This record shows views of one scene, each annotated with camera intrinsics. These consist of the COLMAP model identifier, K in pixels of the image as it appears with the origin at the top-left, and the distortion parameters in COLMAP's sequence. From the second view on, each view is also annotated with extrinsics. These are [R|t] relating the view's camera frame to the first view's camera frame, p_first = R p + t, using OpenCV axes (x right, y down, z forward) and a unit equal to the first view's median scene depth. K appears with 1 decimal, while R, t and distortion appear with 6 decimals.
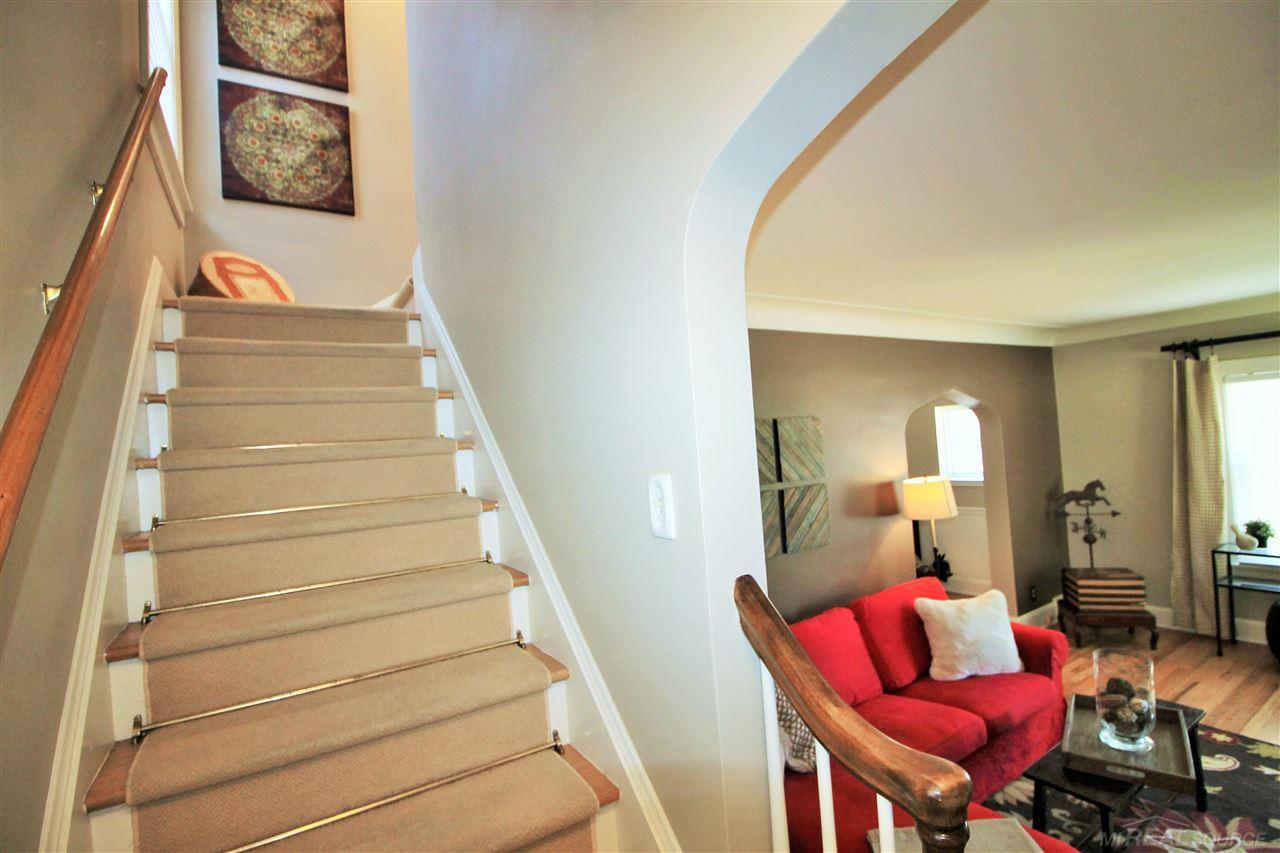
lens RADIAL K [[603.8, 0, 644.4], [0, 603.8, 429.3], [0, 0, 1]] dist [-0.011166, -0.003751]
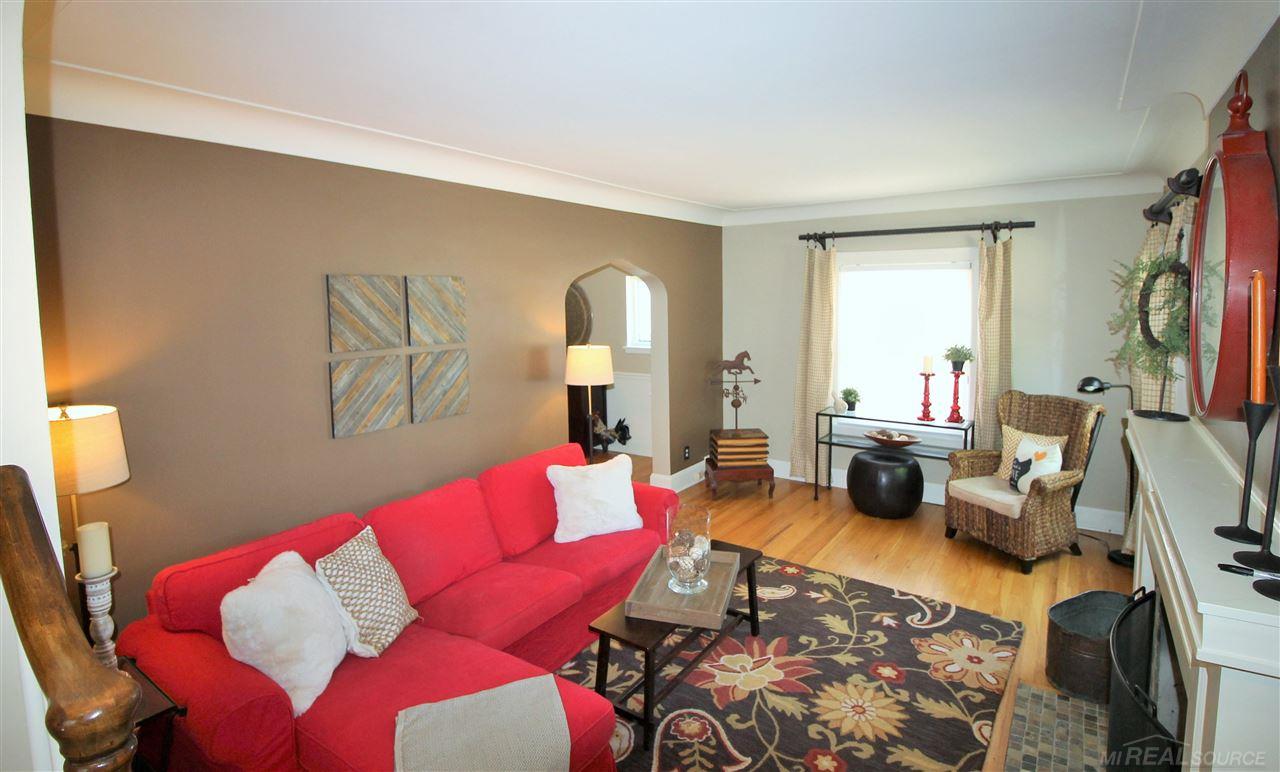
lens RADIAL K [[631.9, 0, 641.8], [0, 631.9, 344.6], [0, 0, 1]] dist [-0.000241, -0.000303]
pose [[0.924179, 0.025568, 0.381104, 0.152278], [-0.059060, 0.995323, 0.076445, -0.006847], [-0.377367, -0.093156, 0.921366, -0.009501]]
